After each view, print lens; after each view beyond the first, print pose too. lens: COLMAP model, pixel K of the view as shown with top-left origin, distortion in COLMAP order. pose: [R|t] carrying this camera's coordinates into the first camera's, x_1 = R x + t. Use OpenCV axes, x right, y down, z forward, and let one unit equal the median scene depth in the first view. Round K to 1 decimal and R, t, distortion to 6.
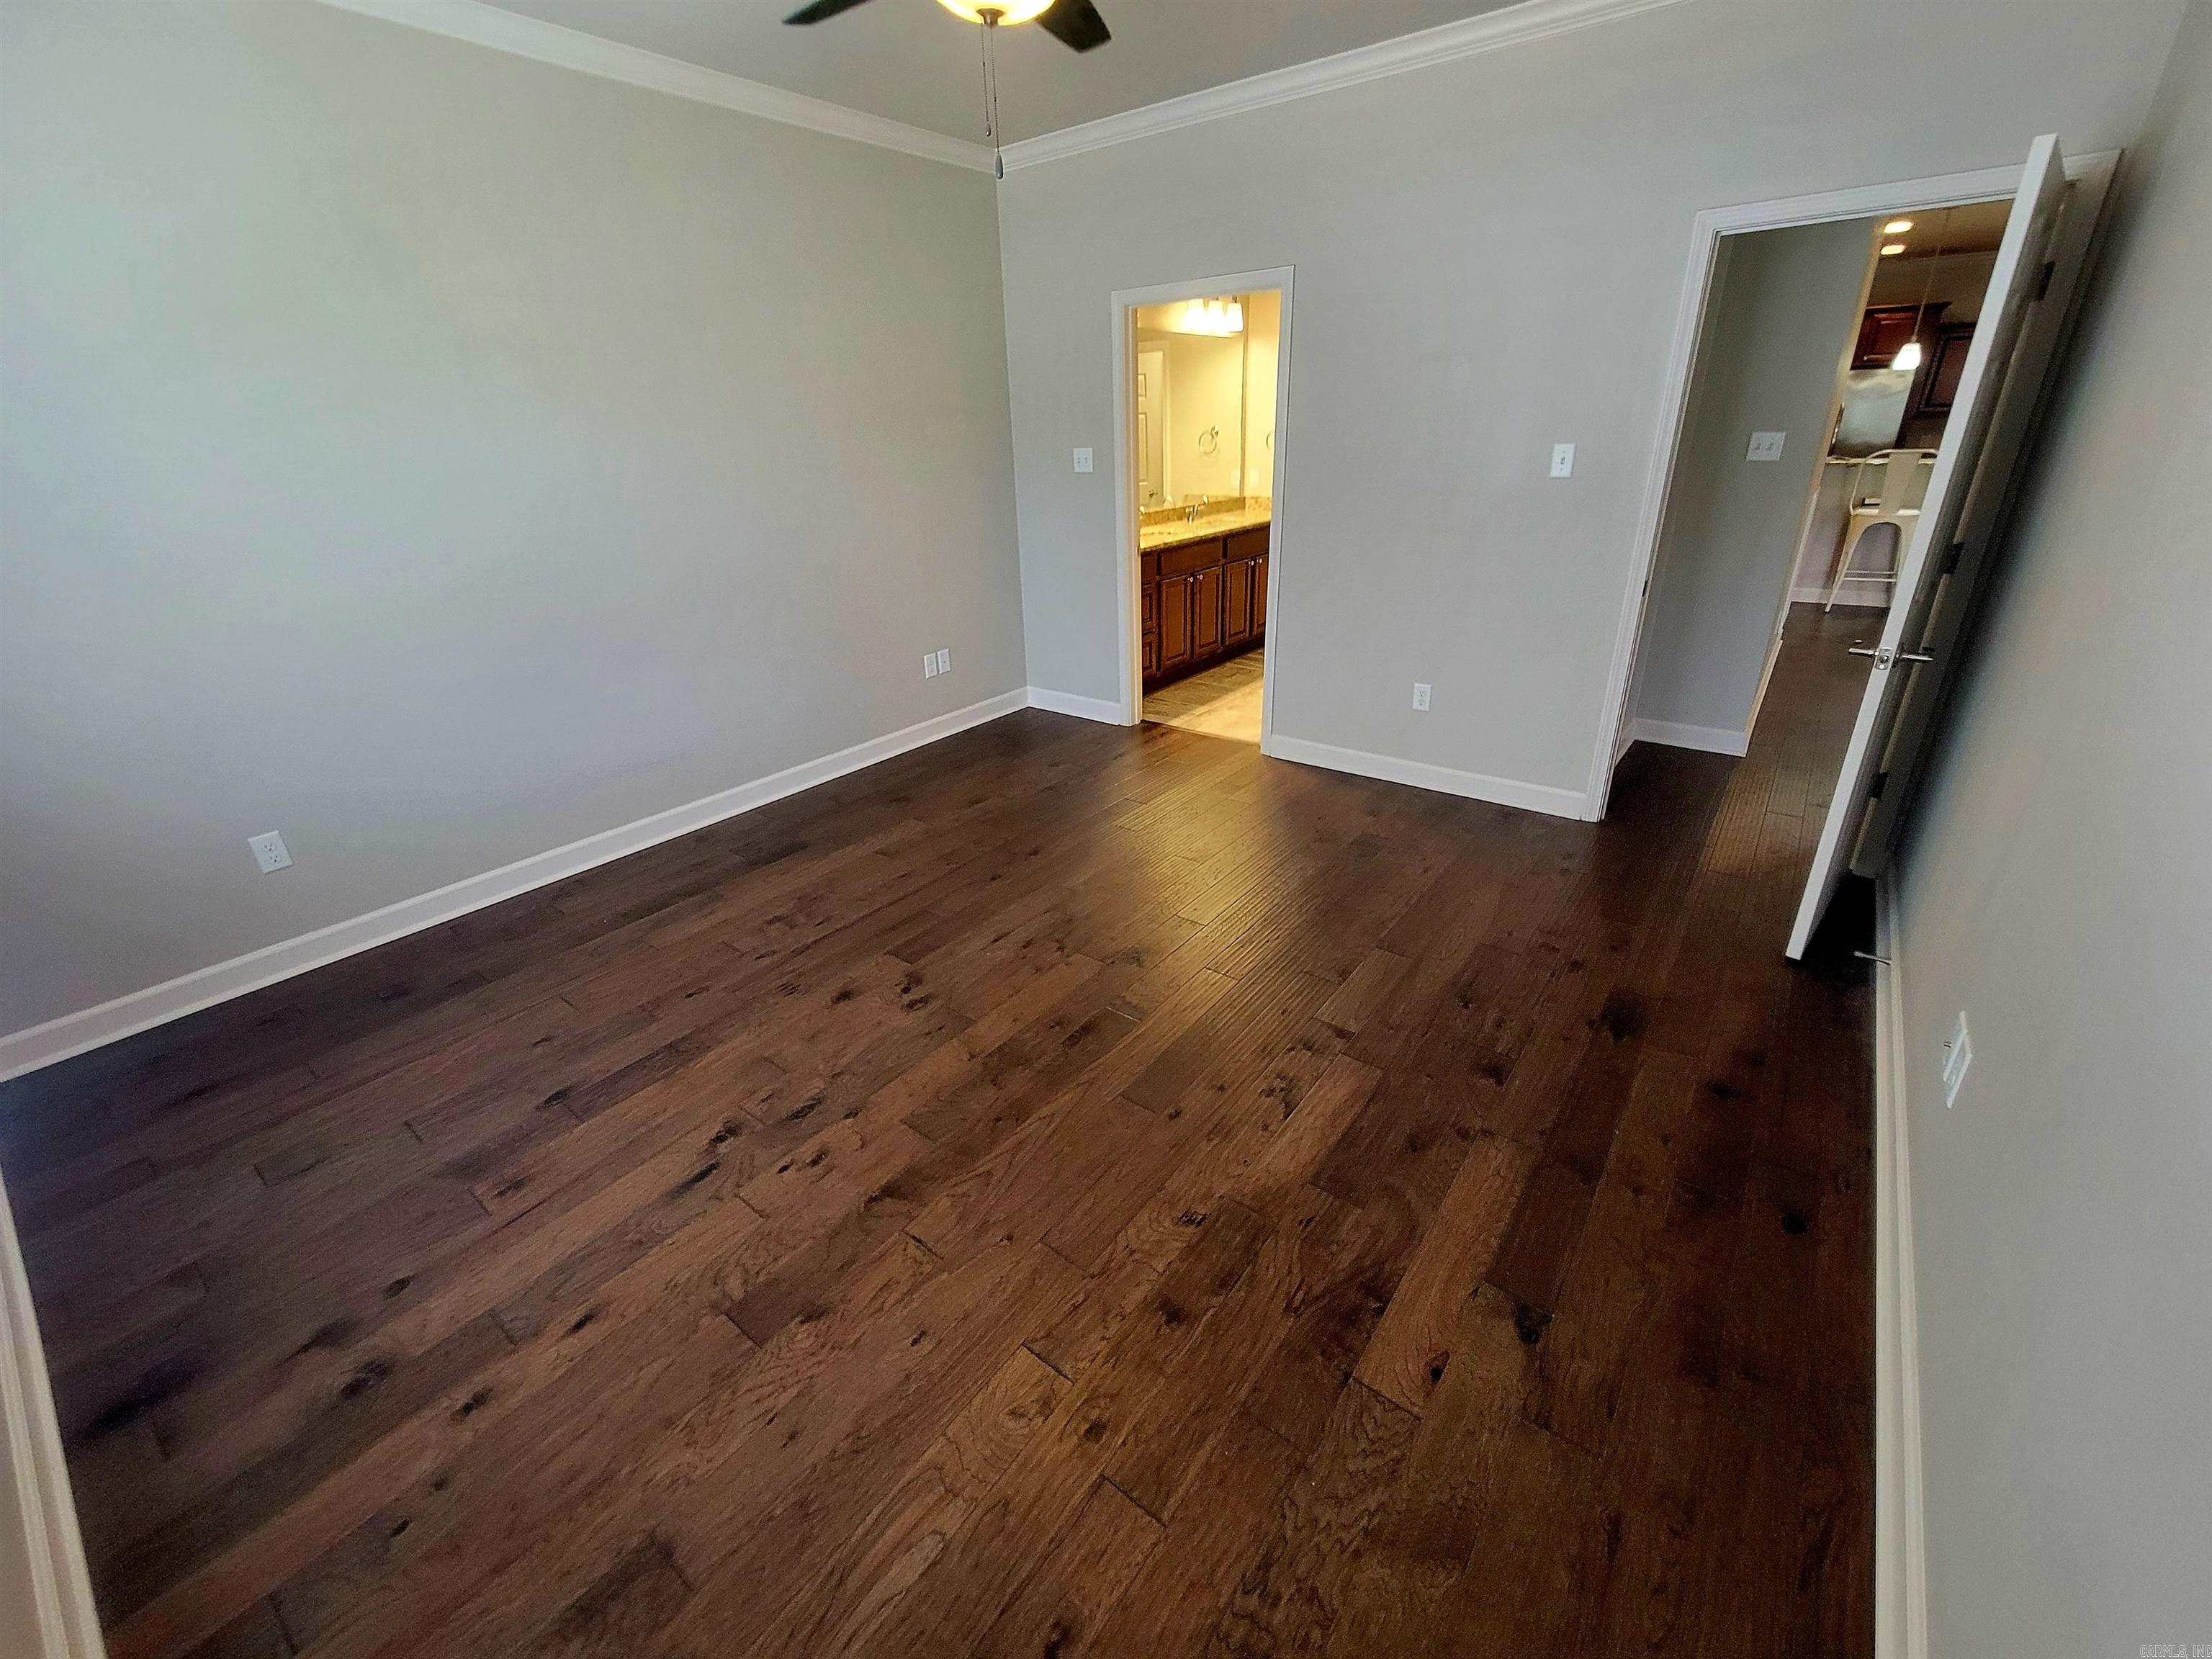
lens RADIAL K [[905.8, 0, 1097.9], [0, 905.8, 818.2], [0, 0, 1]] dist [-0.000681, 0.000040]
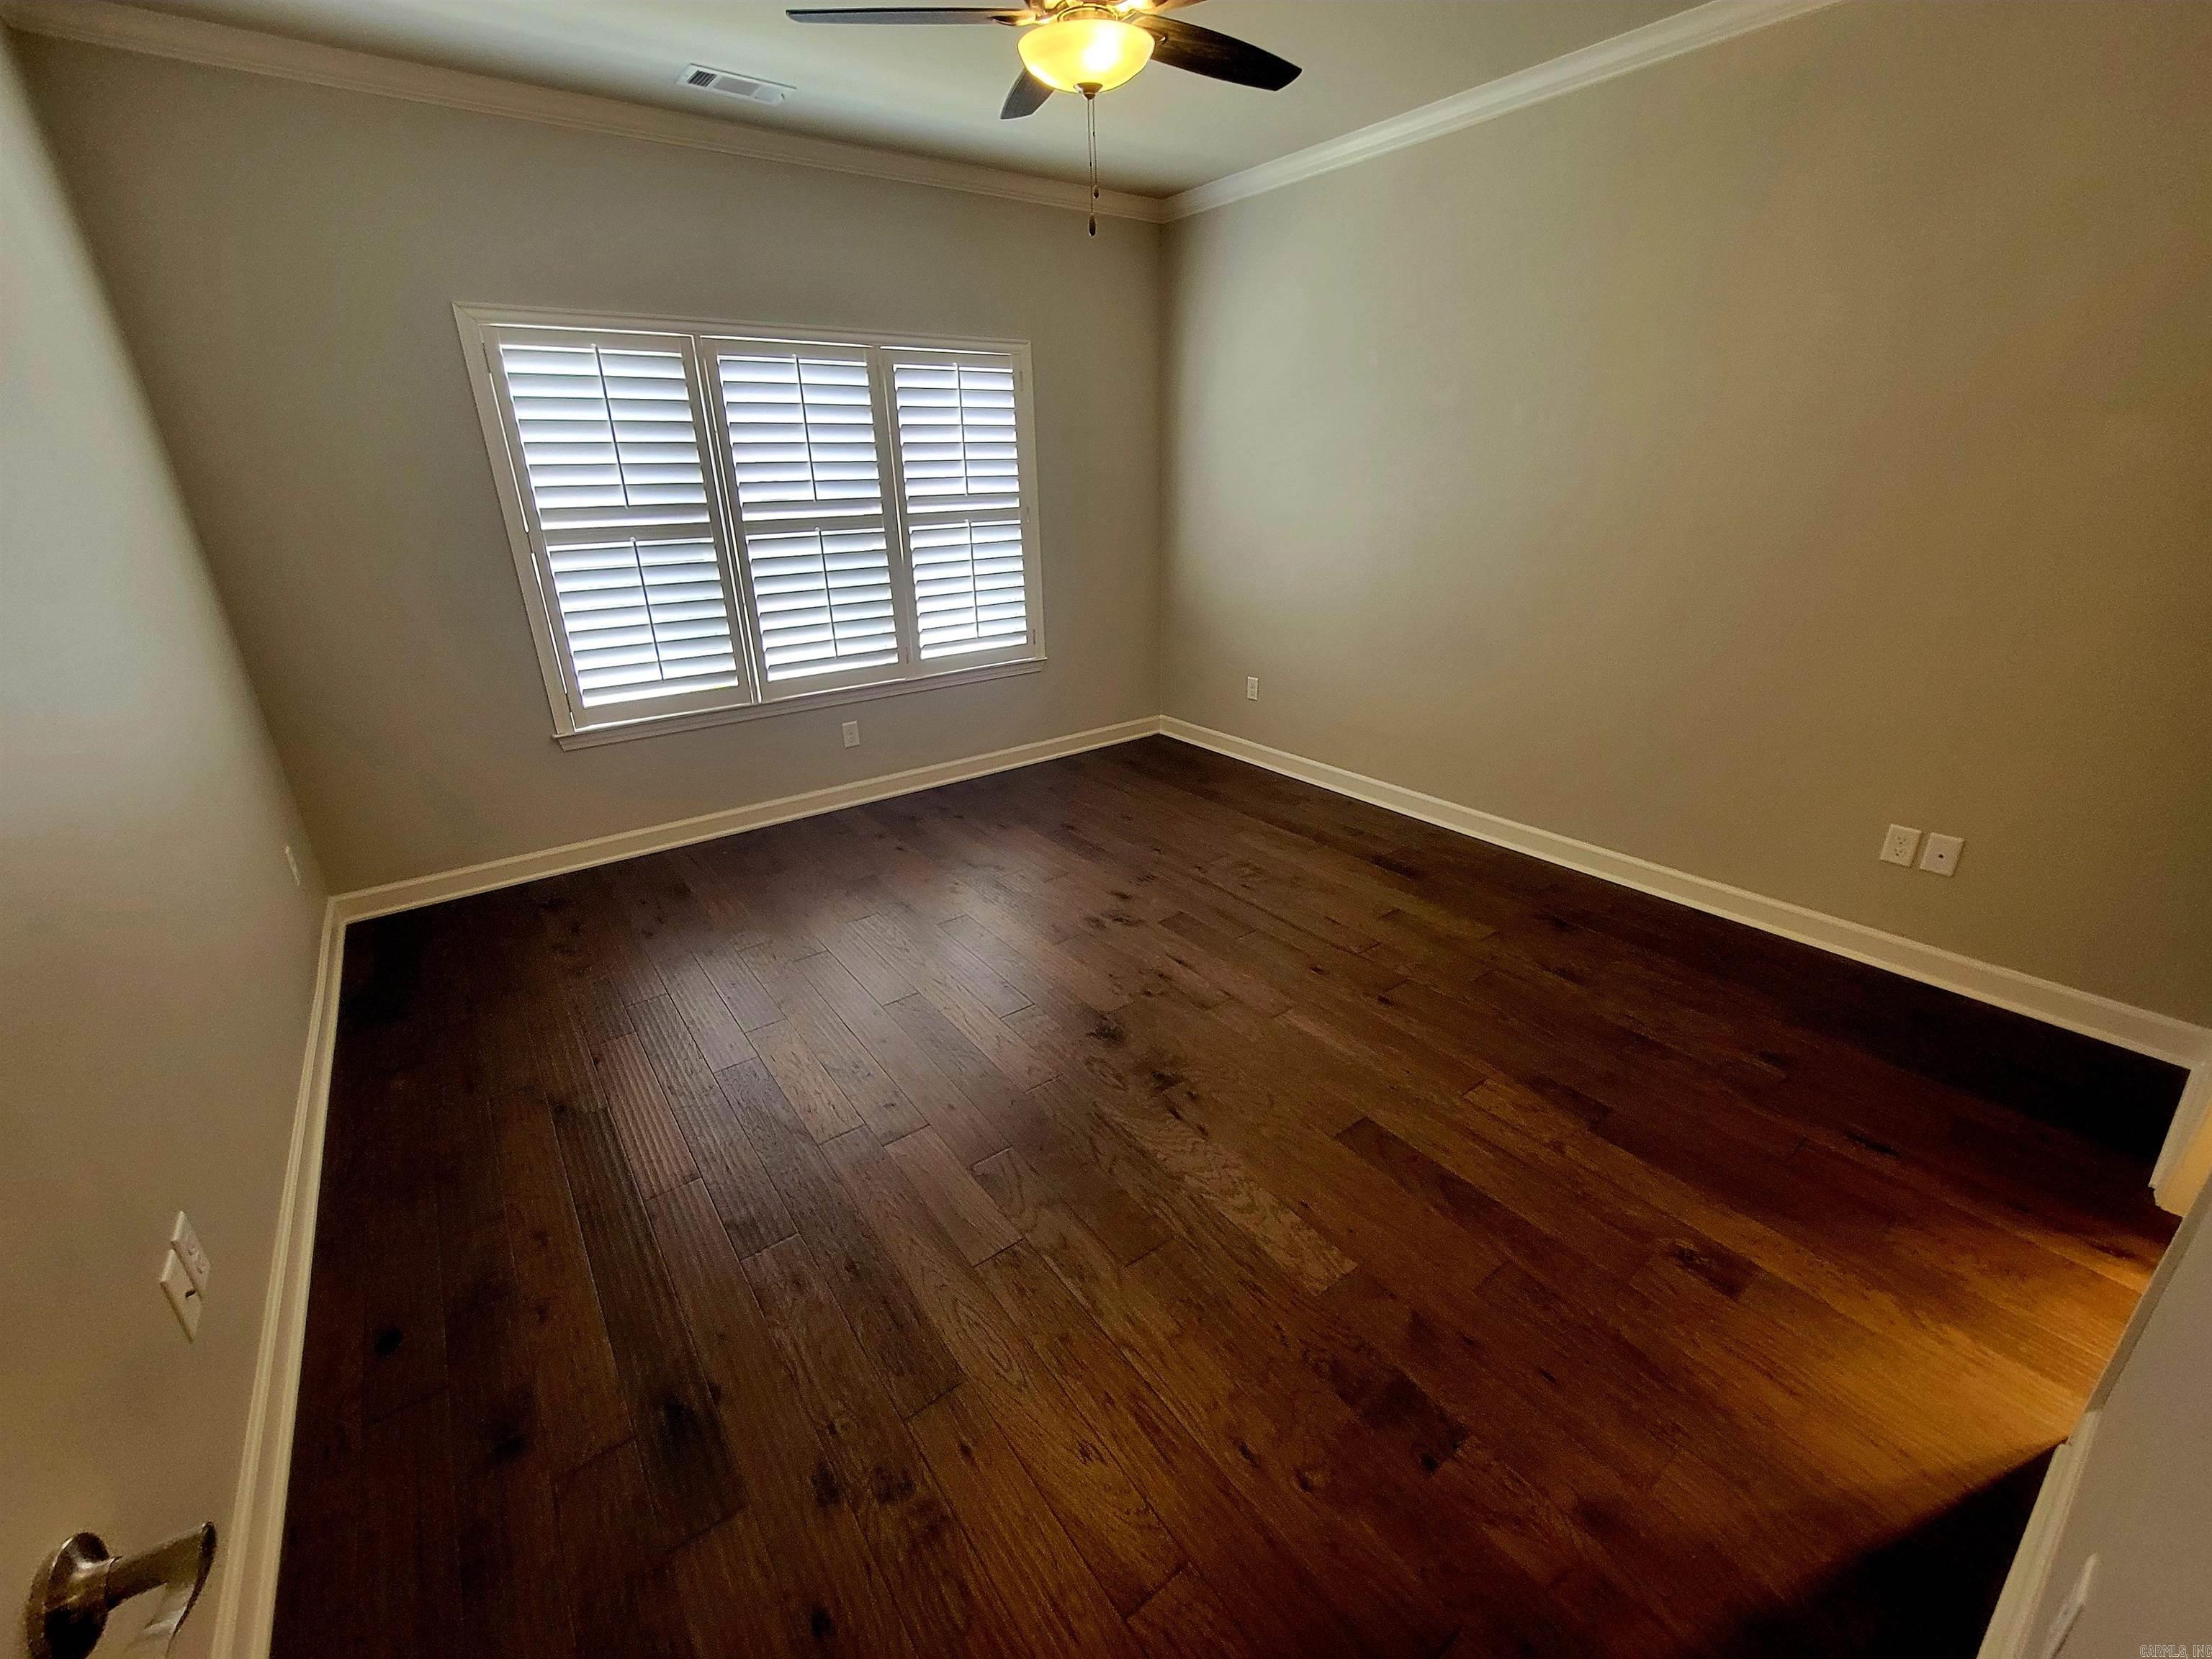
lens RADIAL K [[901.1, 0, 1089.3], [0, 901.1, 818.0], [0, 0, 1]] dist [0.008094, 0.000369]
pose [[-0.278023, 0.383880, -0.880534, 0.779257], [-0.357293, 0.809575, 0.465757, -0.450363], [0.891653, 0.444100, -0.087923, 0.977451]]
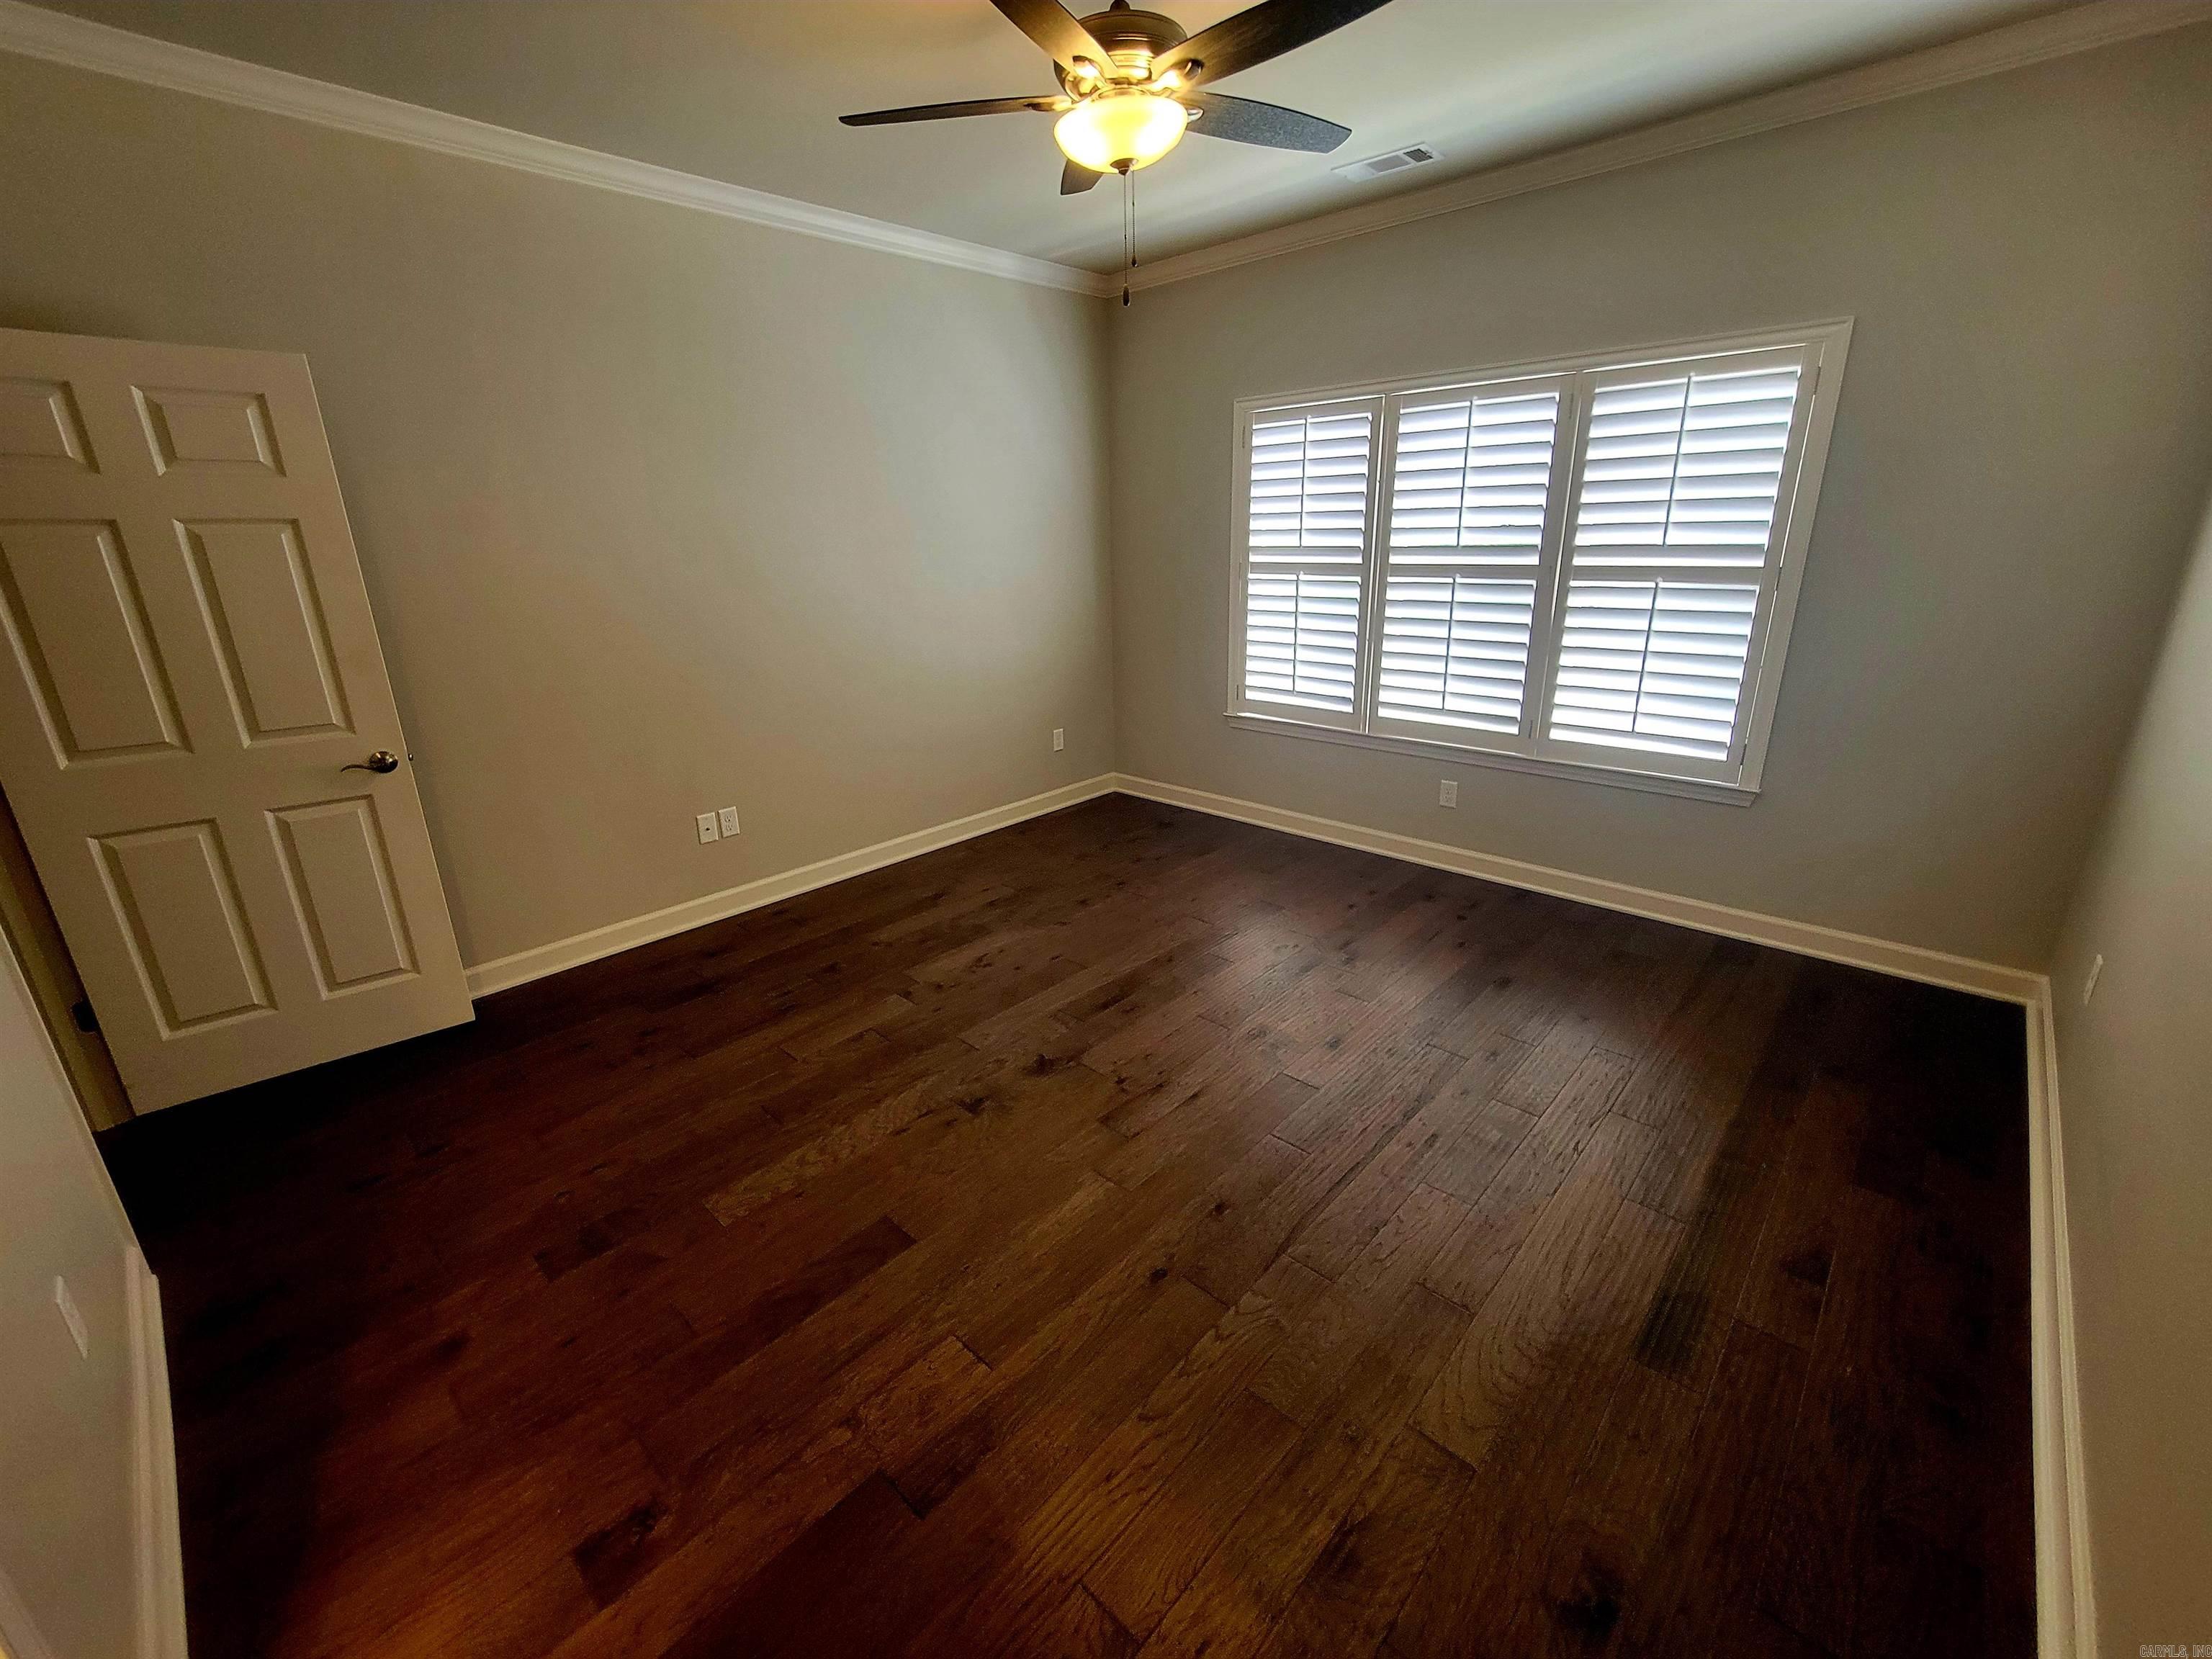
lens RADIAL K [[905.8, 0, 1097.9], [0, 905.8, 818.2], [0, 0, 1]] dist [-0.000681, 0.000040]
pose [[-0.993356, 0.021986, 0.112961, -0.130244], [0.091367, 0.747472, 0.657980, -0.672039], [-0.069969, 0.663930, -0.744515, 1.551478]]
